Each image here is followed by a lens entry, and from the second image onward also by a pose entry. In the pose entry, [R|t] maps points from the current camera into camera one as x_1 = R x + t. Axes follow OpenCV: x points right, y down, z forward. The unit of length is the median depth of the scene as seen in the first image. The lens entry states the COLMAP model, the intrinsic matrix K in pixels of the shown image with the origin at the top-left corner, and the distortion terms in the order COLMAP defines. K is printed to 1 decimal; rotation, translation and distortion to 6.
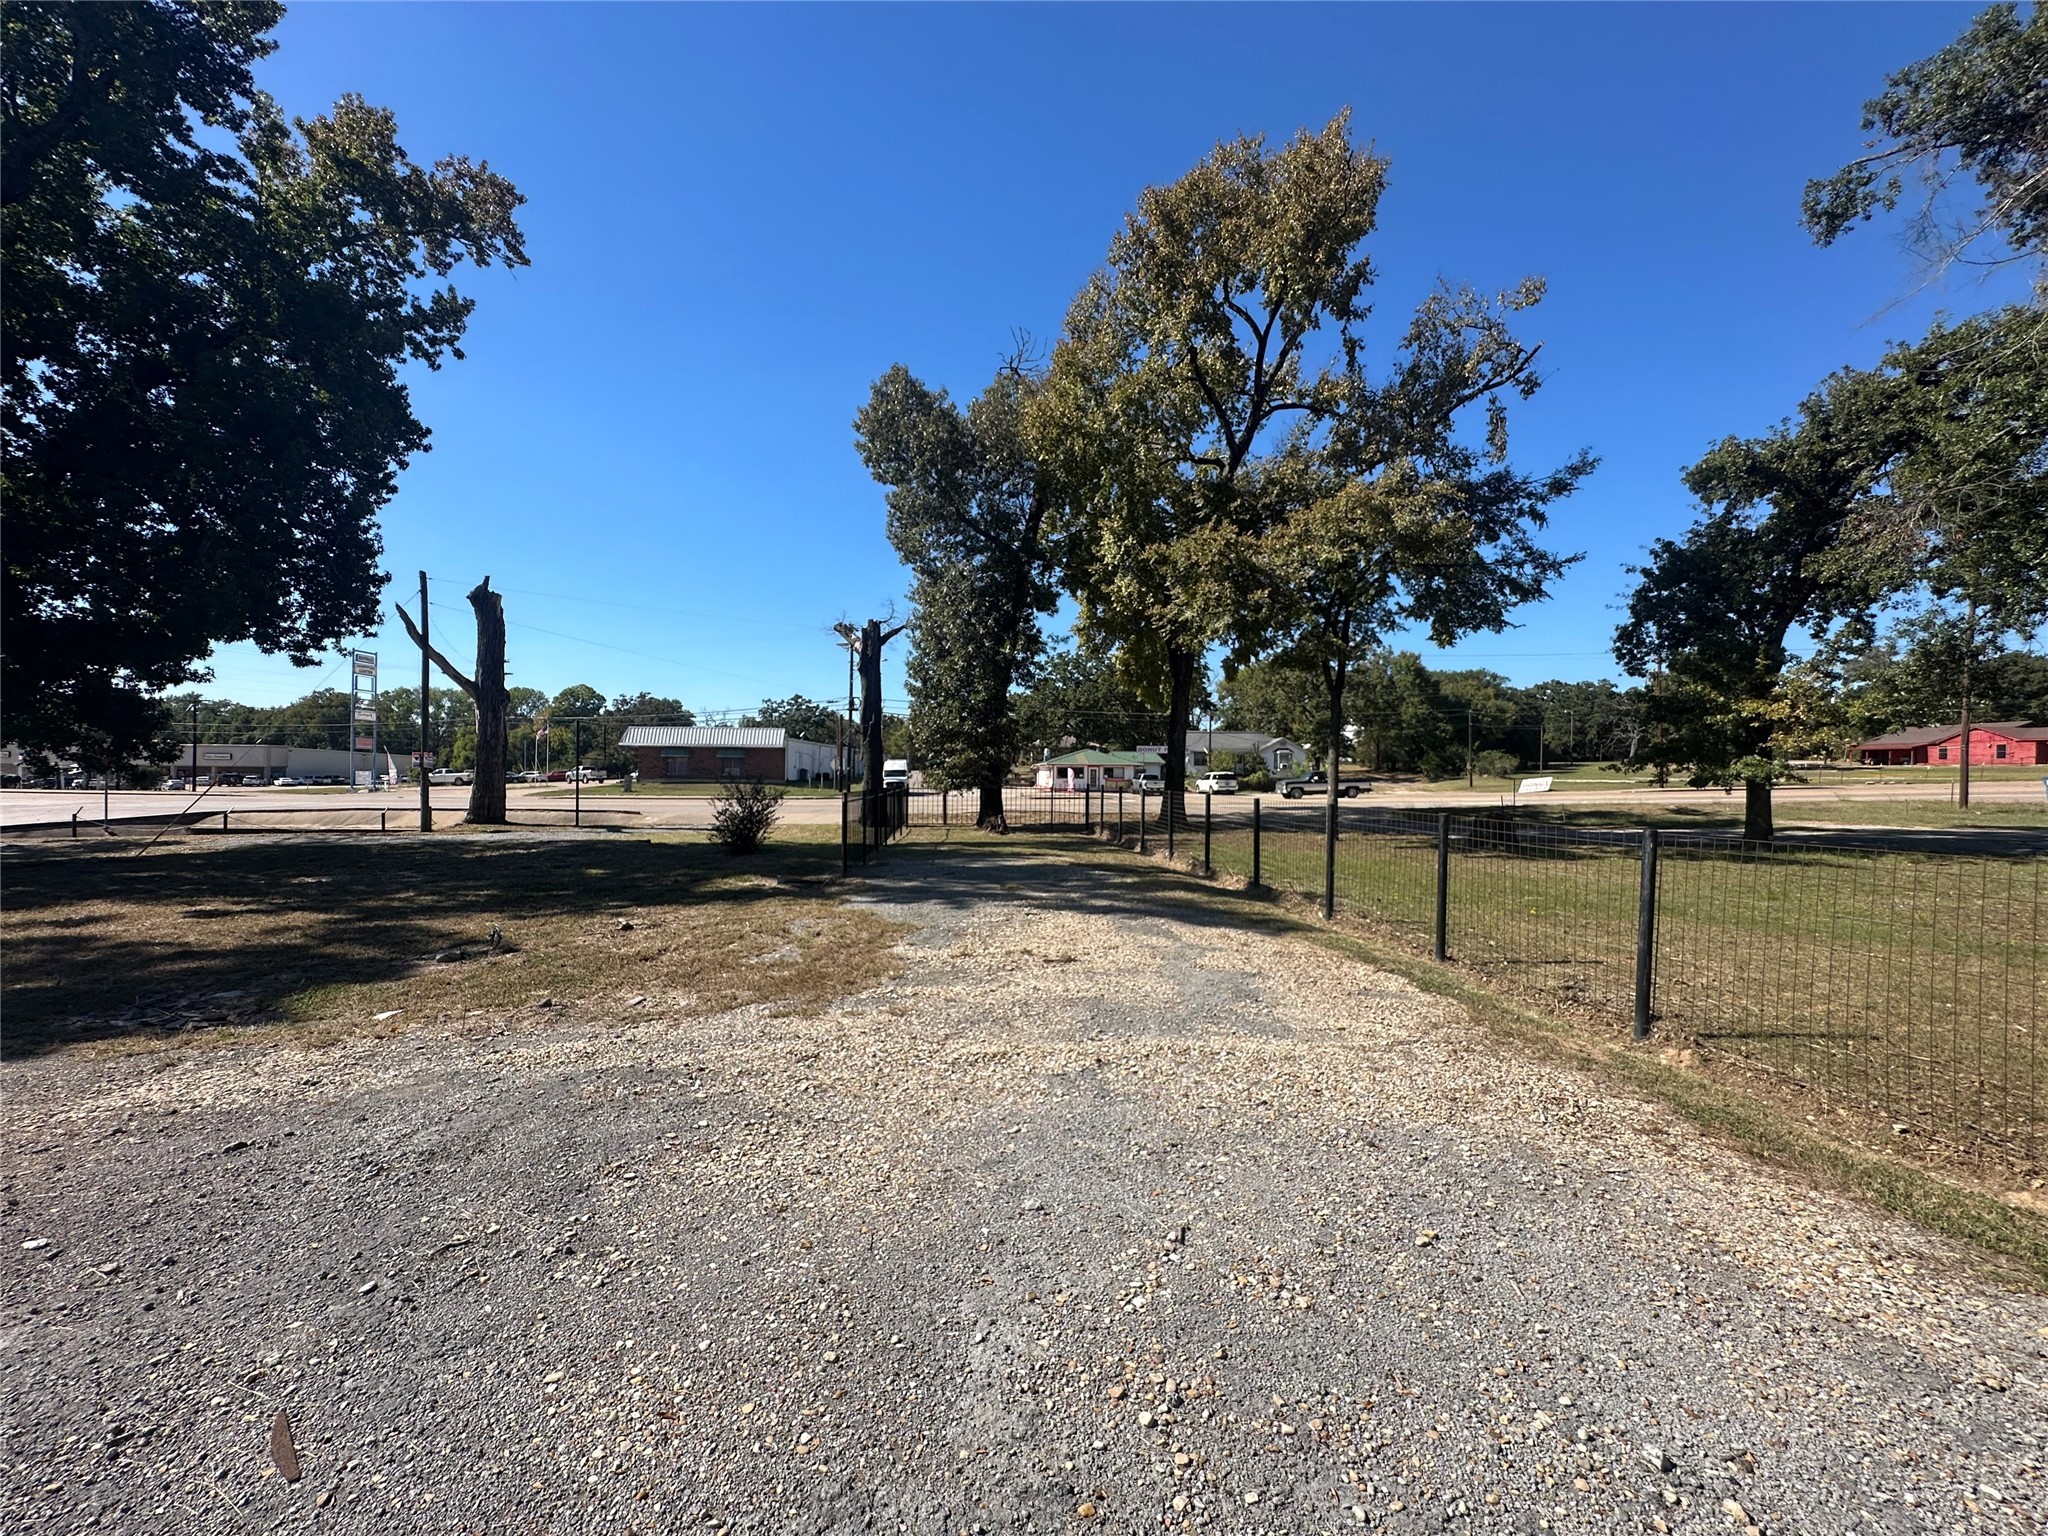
lens RADIAL K [[805.1, 0, 1024.0], [0, 805.1, 768.0], [0, 0, 1]] dist [0.000291, 0.004572]
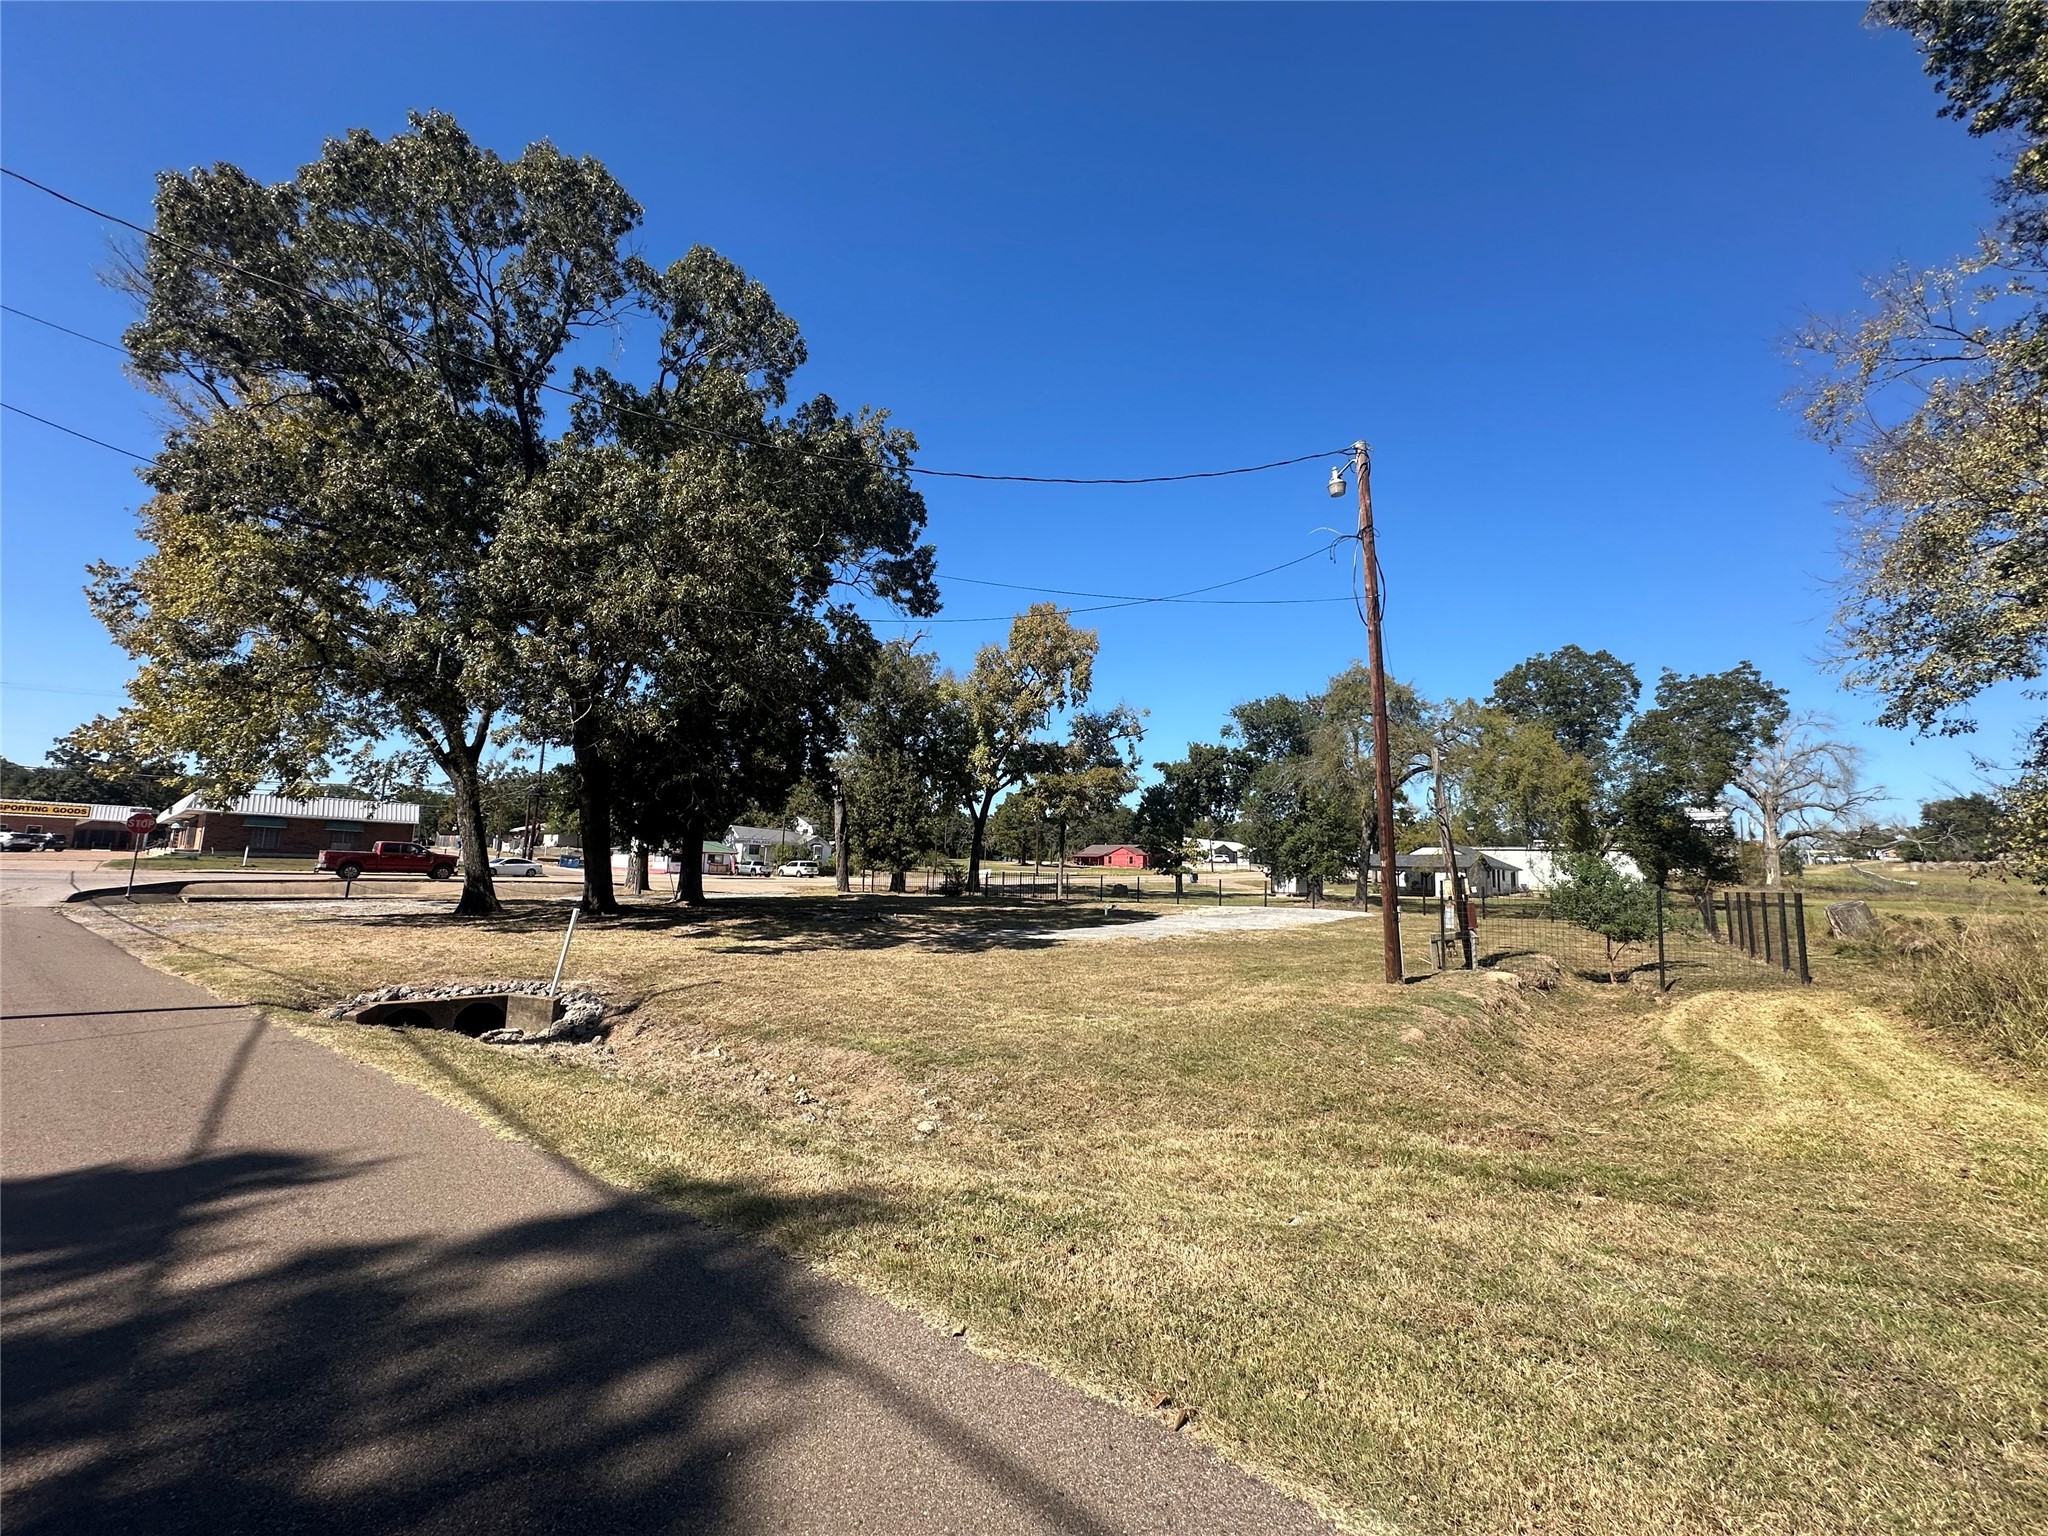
lens RADIAL K [[809.1, 0, 1024.0], [0, 809.1, 768.0], [0, 0, 1]] dist [-0.001134, -0.000279]
pose [[0.669018, 0.109082, 0.735198, -0.530655], [-0.032102, 0.992489, -0.118044, -0.001505], [-0.742553, 0.055372, 0.667495, -0.190024]]
